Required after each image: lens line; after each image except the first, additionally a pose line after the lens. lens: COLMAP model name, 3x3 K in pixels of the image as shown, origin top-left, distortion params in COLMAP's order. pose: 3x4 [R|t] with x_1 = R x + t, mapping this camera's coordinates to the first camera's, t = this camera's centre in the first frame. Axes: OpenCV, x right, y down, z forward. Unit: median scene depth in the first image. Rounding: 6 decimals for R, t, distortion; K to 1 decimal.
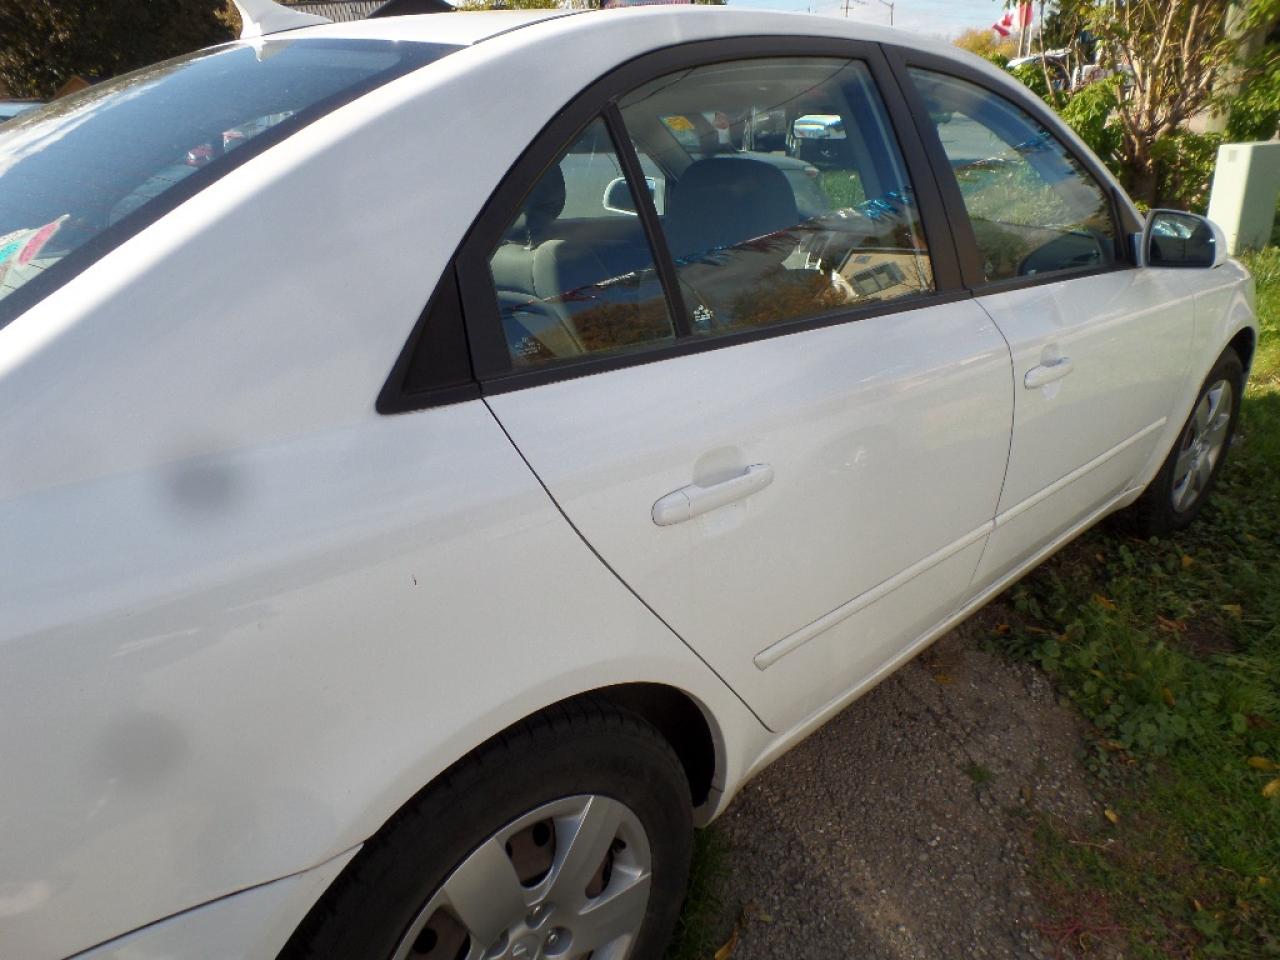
lens RADIAL K [[883.1, 0, 640.0], [0, 883.1, 480.0], [0, 0, 1]] dist [-0.007278, 0.007895]
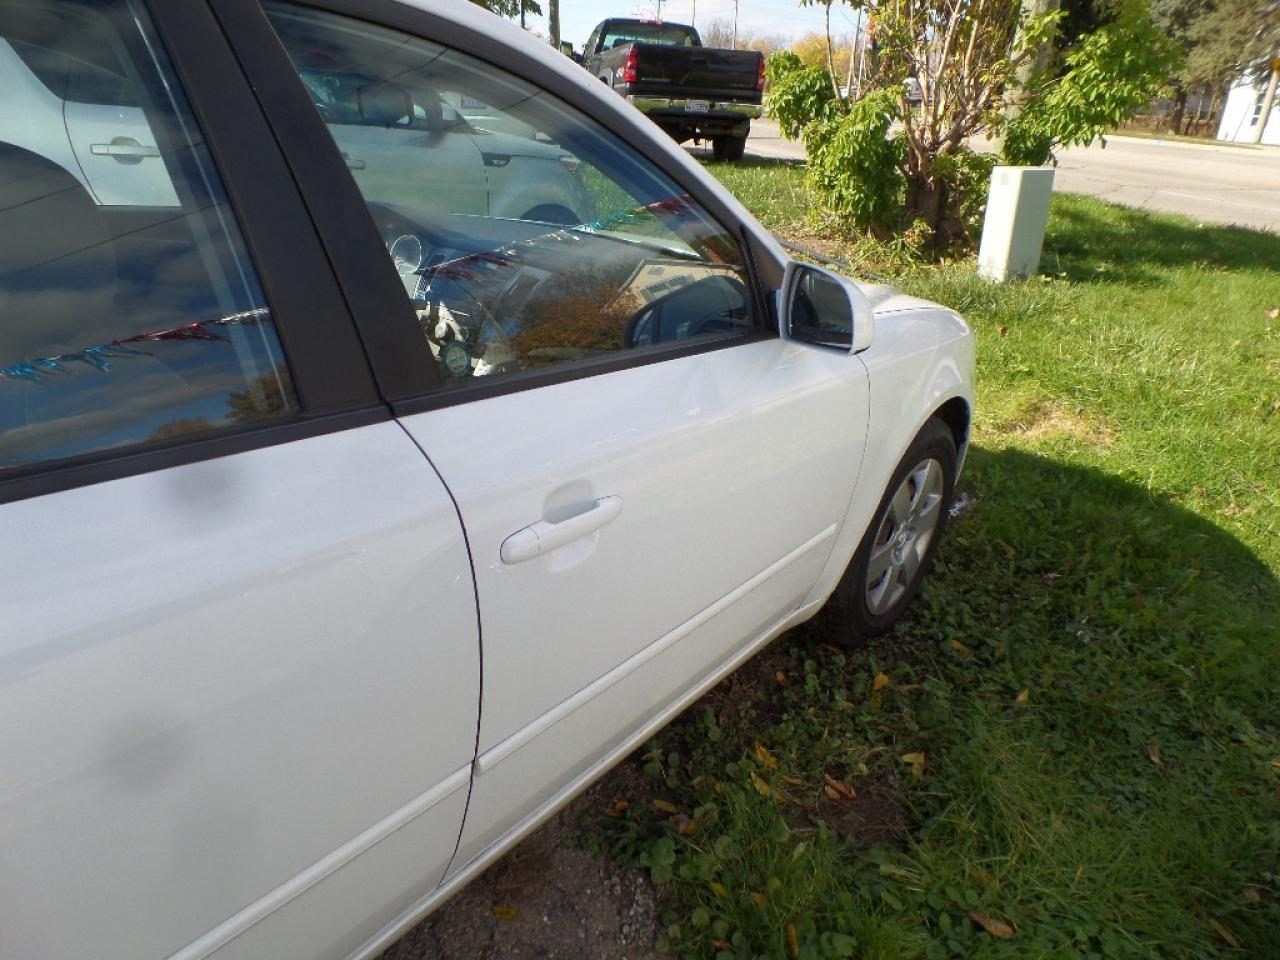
lens RADIAL K [[883.1, 0, 640.0], [0, 883.1, 480.0], [0, 0, 1]] dist [-0.007278, 0.007895]
pose [[0.984857, 0.015418, 0.172681, 0.247501], [-0.018905, 0.999649, 0.018565, -0.101869], [-0.172334, -0.021549, 0.984803, 0.227392]]
